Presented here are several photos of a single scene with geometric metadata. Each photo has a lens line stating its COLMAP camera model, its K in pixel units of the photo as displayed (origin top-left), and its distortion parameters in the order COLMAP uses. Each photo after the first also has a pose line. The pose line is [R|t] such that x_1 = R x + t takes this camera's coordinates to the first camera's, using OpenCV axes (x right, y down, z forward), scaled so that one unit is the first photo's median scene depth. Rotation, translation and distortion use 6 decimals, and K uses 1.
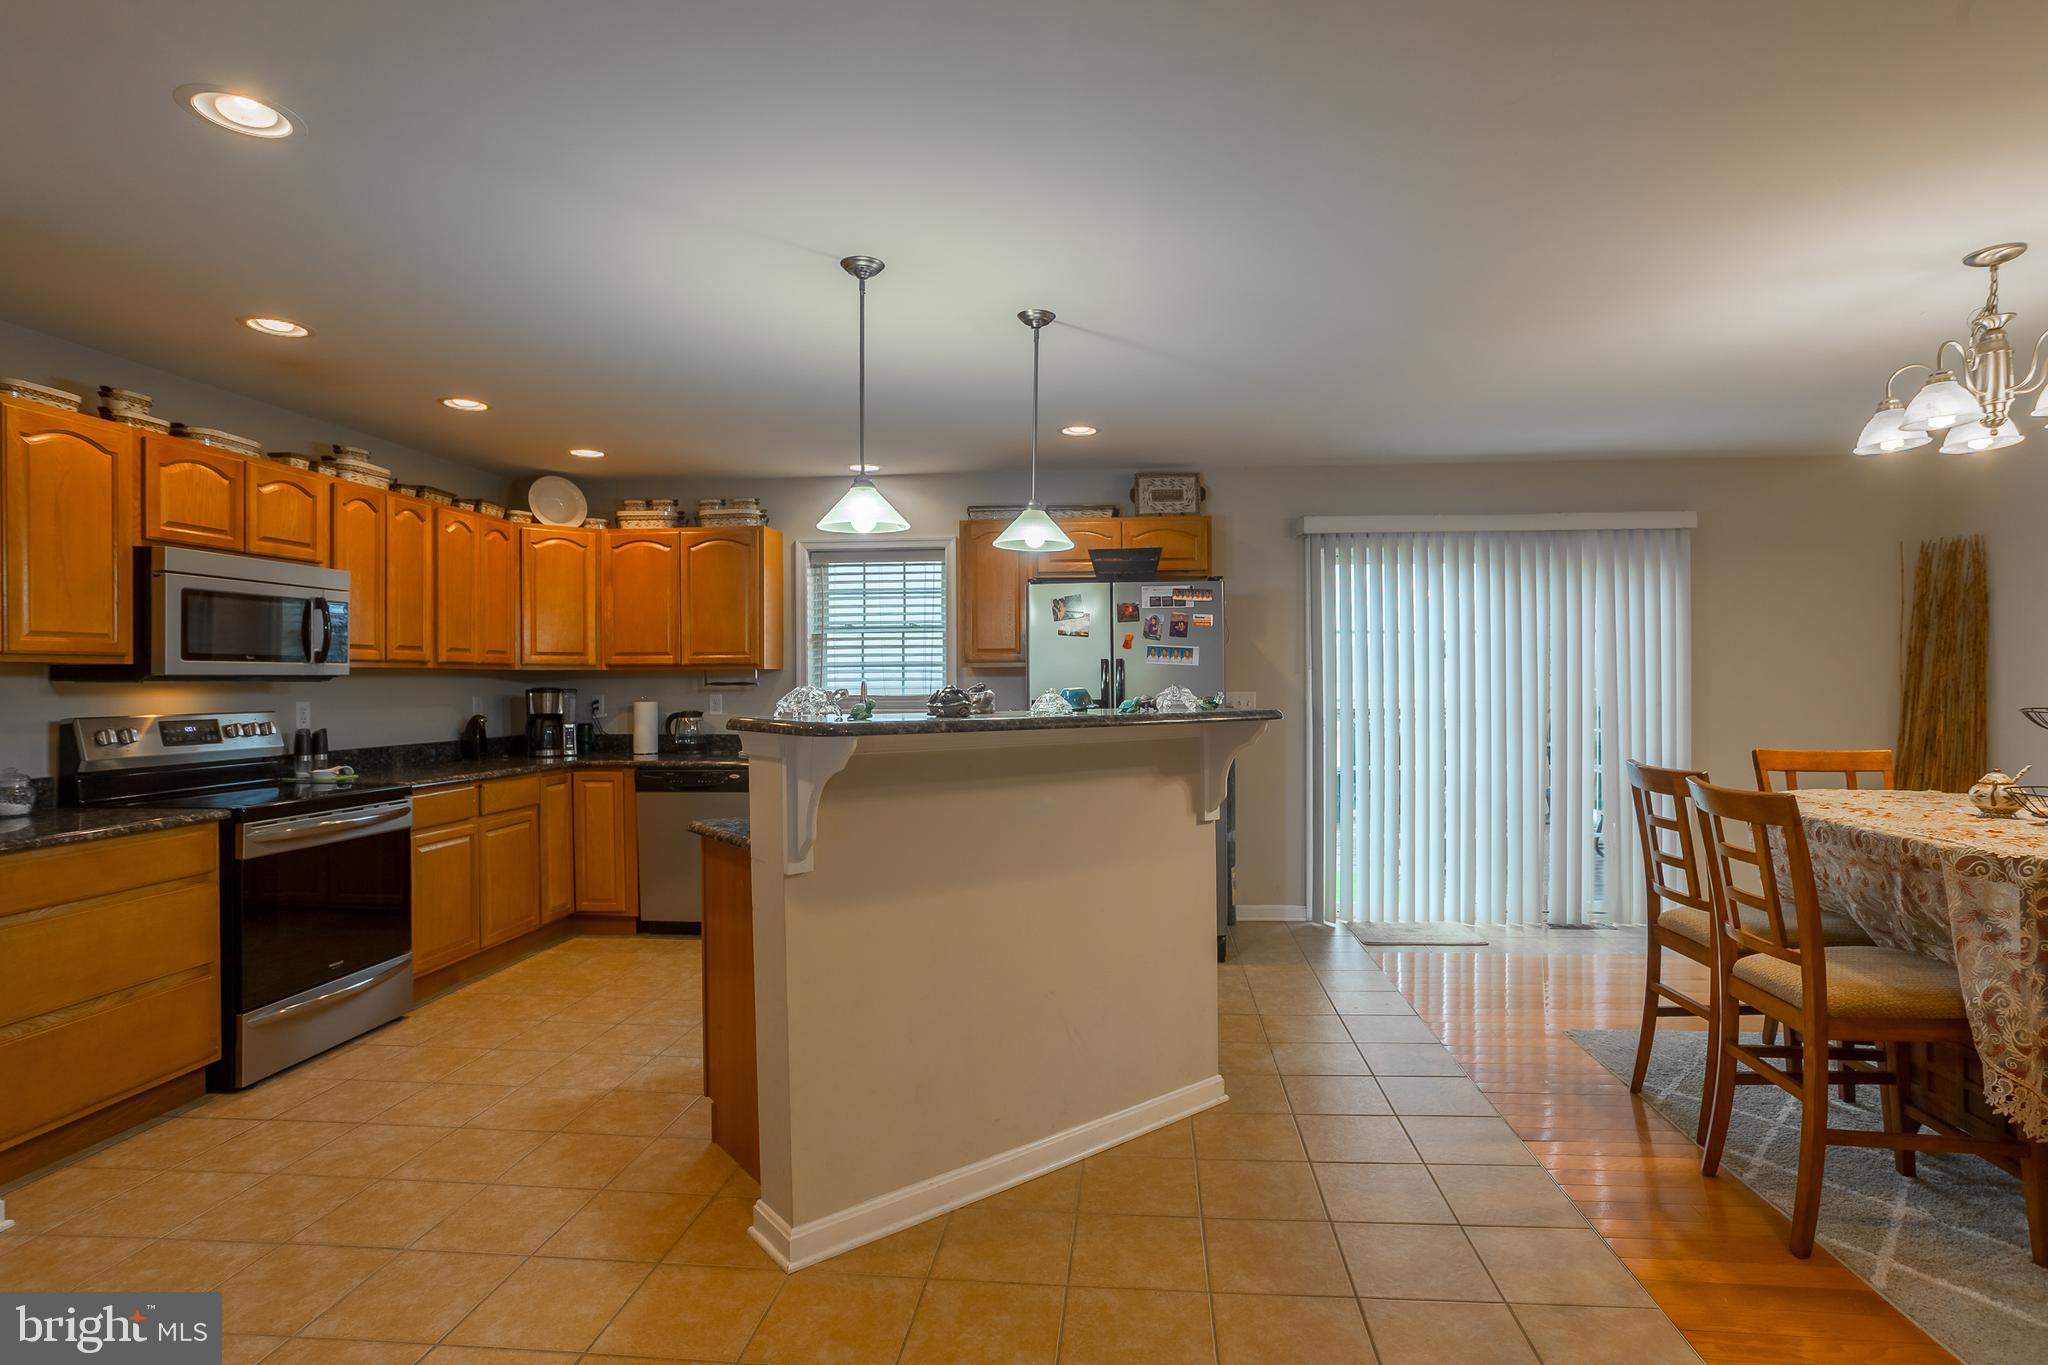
lens RADIAL K [[1017.1, 0, 1024.0], [0, 1017.1, 682.5], [0, 0, 1]] dist [-0.002518, 0.001232]
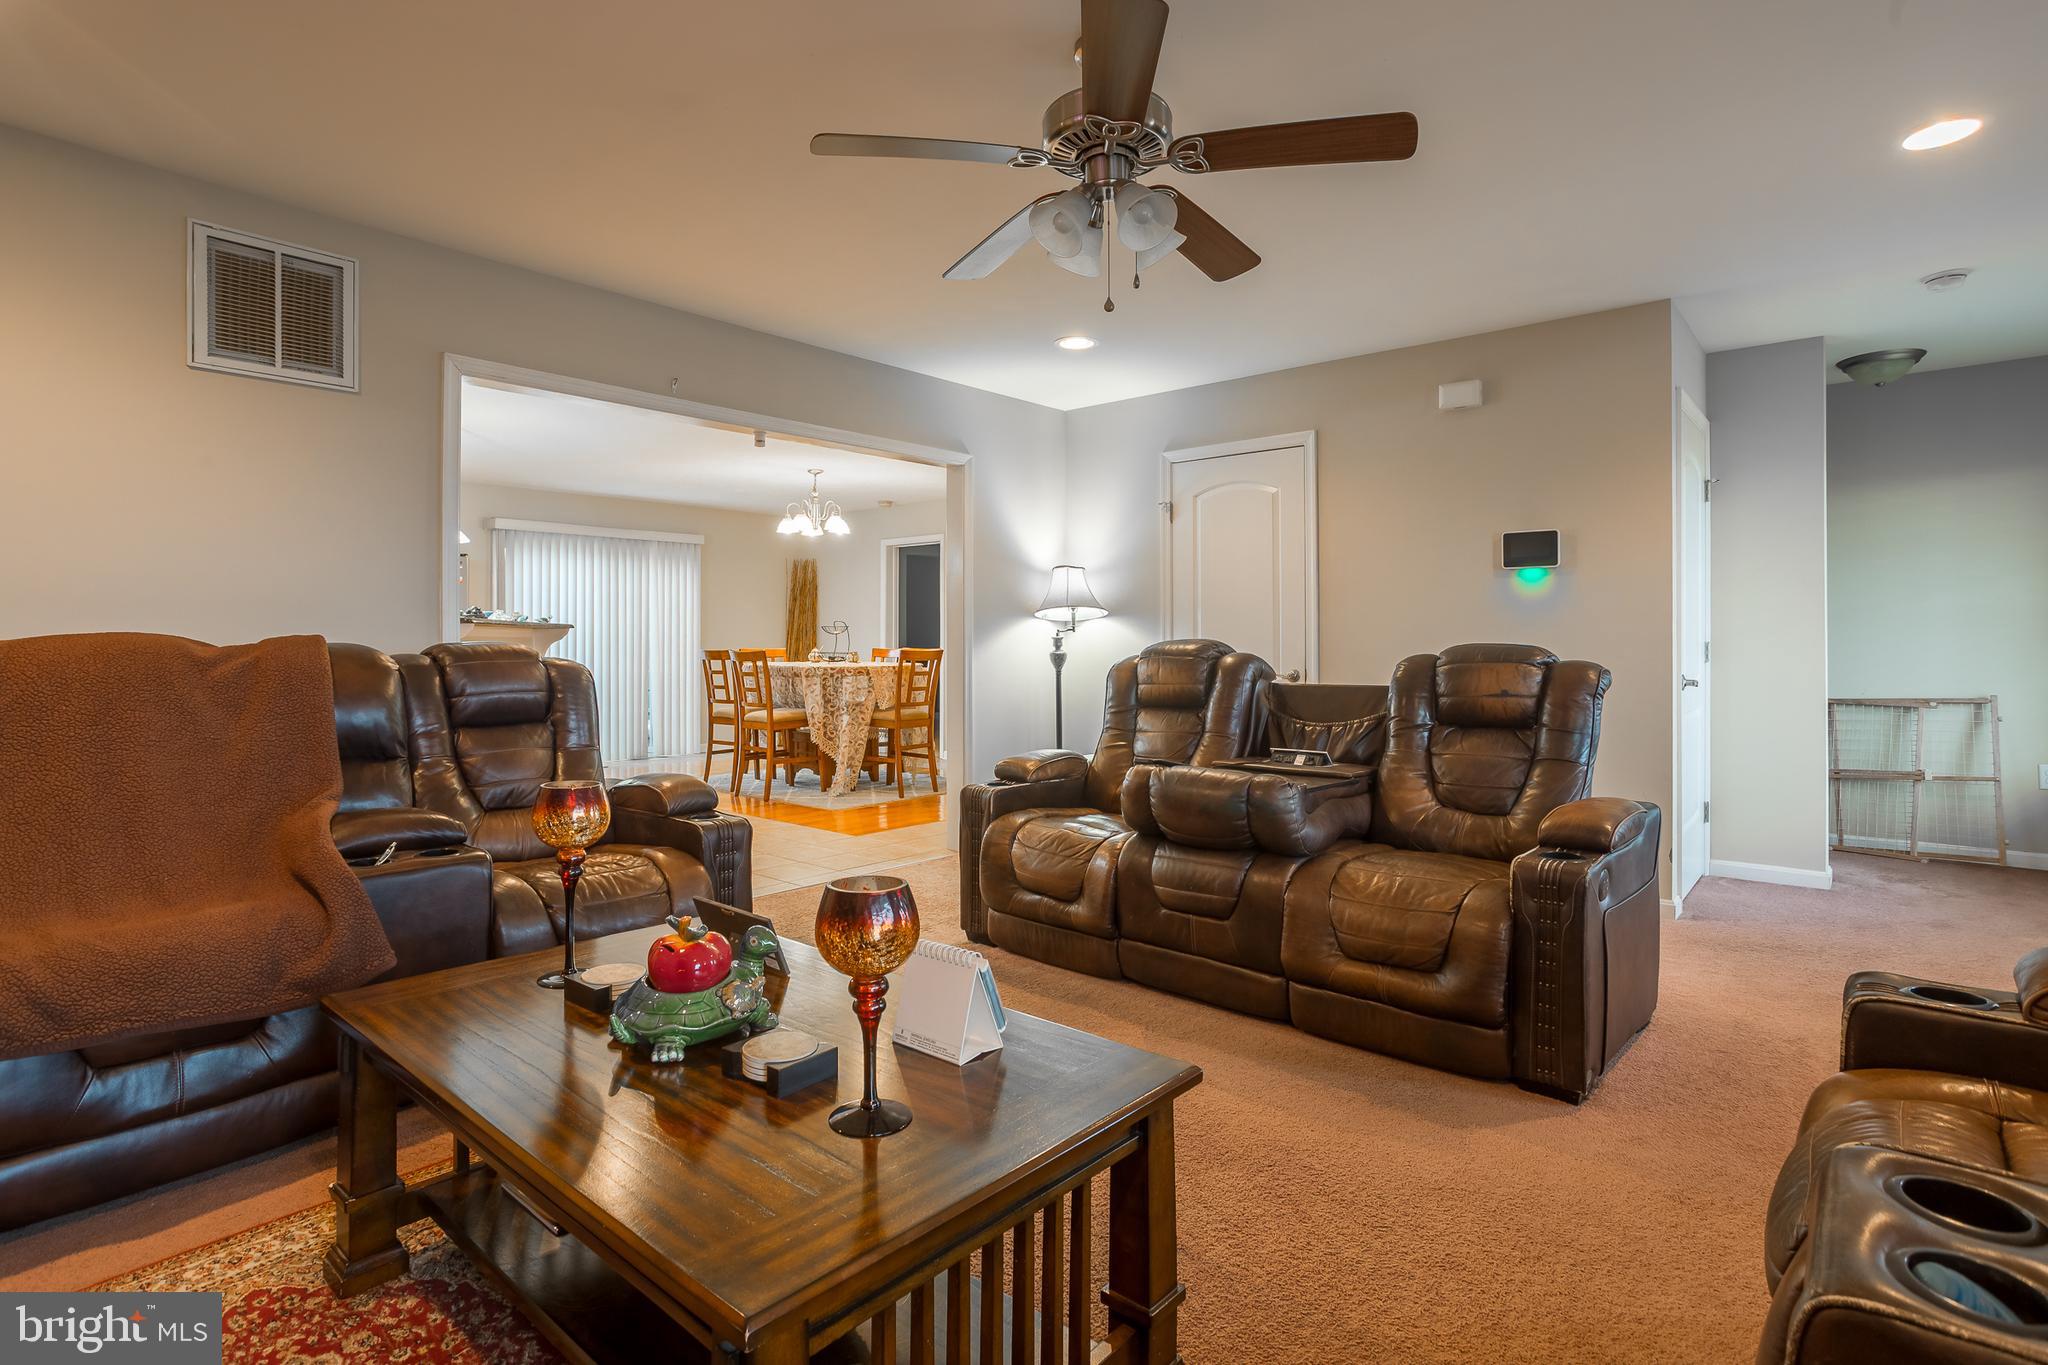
lens RADIAL K [[1020.4, 0, 1011.5], [0, 1020.4, 658.2], [0, 0, 1]] dist [-0.051362, 0.024650]
pose [[0.591305, -0.008038, 0.806408, -0.624979], [-0.000218, 0.999949, 0.010127, 0.051930], [-0.806448, -0.006163, 0.591273, -0.693024]]
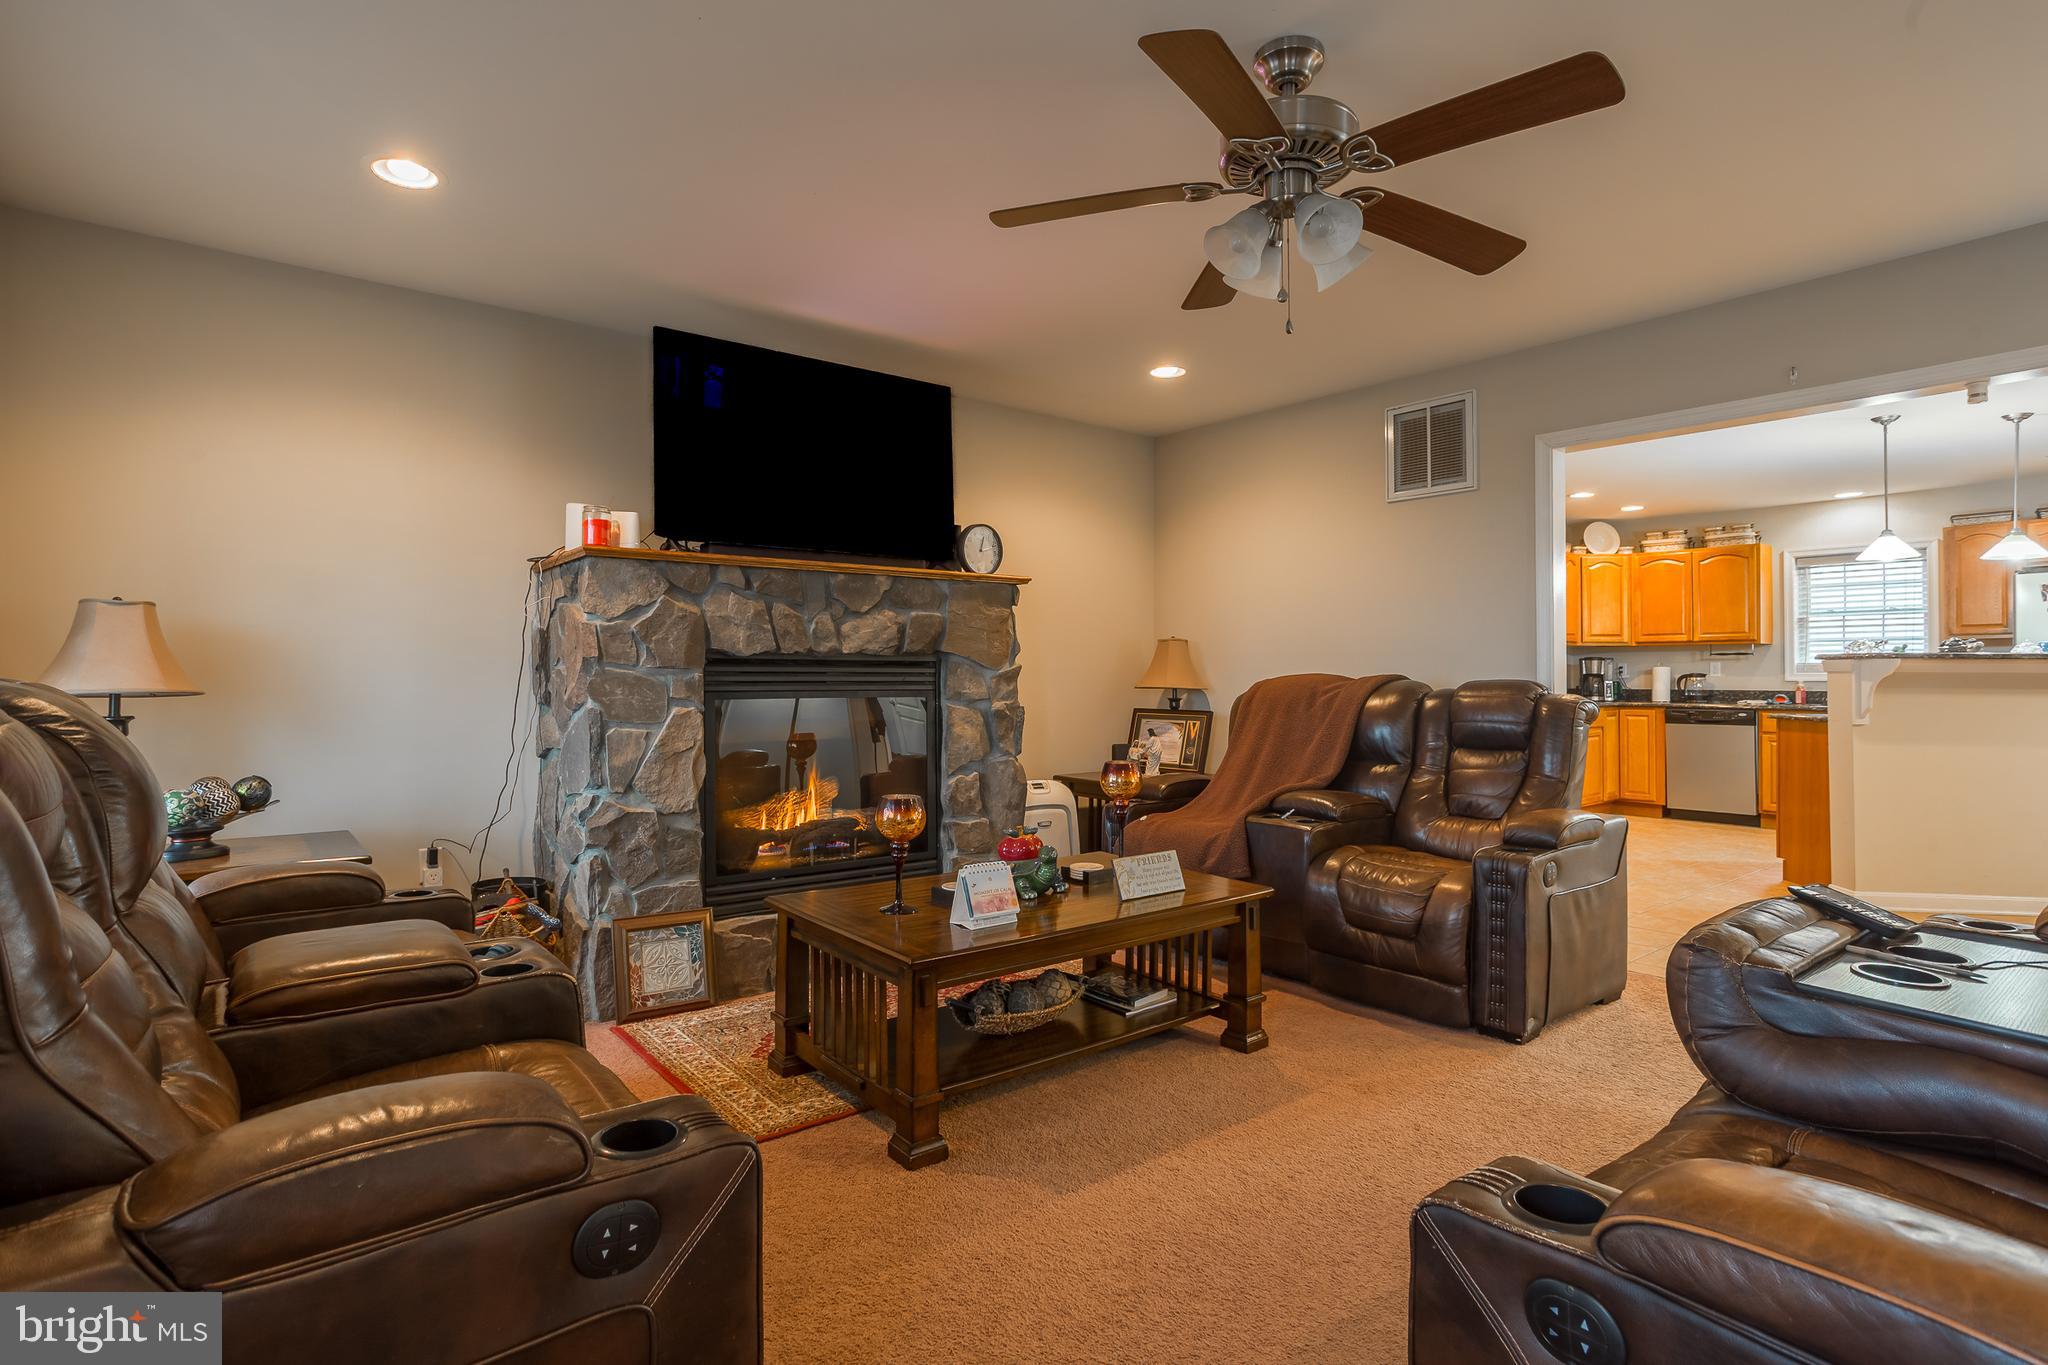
lens RADIAL K [[1020.4, 0, 1011.5], [0, 1020.4, 658.2], [0, 0, 1]] dist [-0.051362, 0.024650]
pose [[0.698208, -0.004978, -0.715877, 0.016635], [-0.009701, 0.999818, -0.016414, 0.048260], [0.715829, 0.018405, 0.698033, -0.862941]]
